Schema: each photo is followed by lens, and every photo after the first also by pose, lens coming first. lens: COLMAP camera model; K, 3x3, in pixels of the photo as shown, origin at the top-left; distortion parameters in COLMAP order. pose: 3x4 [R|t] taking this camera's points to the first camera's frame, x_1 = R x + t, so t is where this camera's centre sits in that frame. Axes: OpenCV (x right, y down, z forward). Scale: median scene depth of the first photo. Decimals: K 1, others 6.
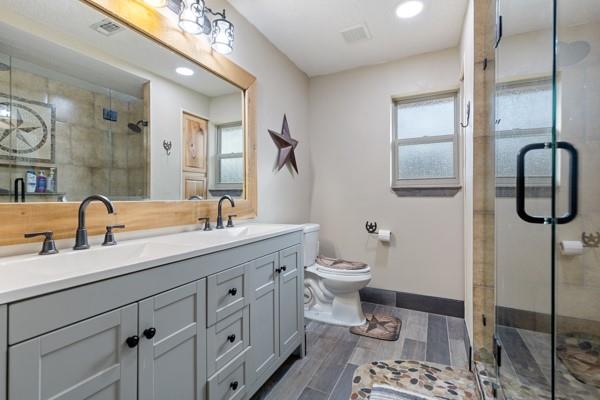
lens RADIAL K [[268.8, 0, 297.0], [0, 268.8, 204.2], [0, 0, 1]] dist [0.002025, 0.000262]
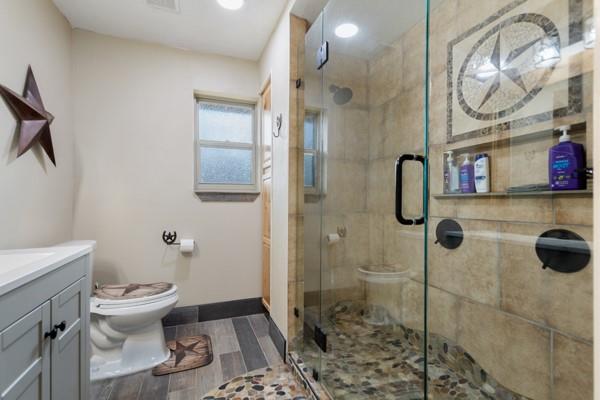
lens RADIAL K [[268.8, 0, 297.0], [0, 268.8, 204.2], [0, 0, 1]] dist [0.002025, 0.000262]
pose [[0.693622, -0.004545, 0.720324, -0.070849], [0.018028, 0.999776, -0.011052, -0.003461], [-0.720113, 0.020652, 0.693549, 0.149530]]
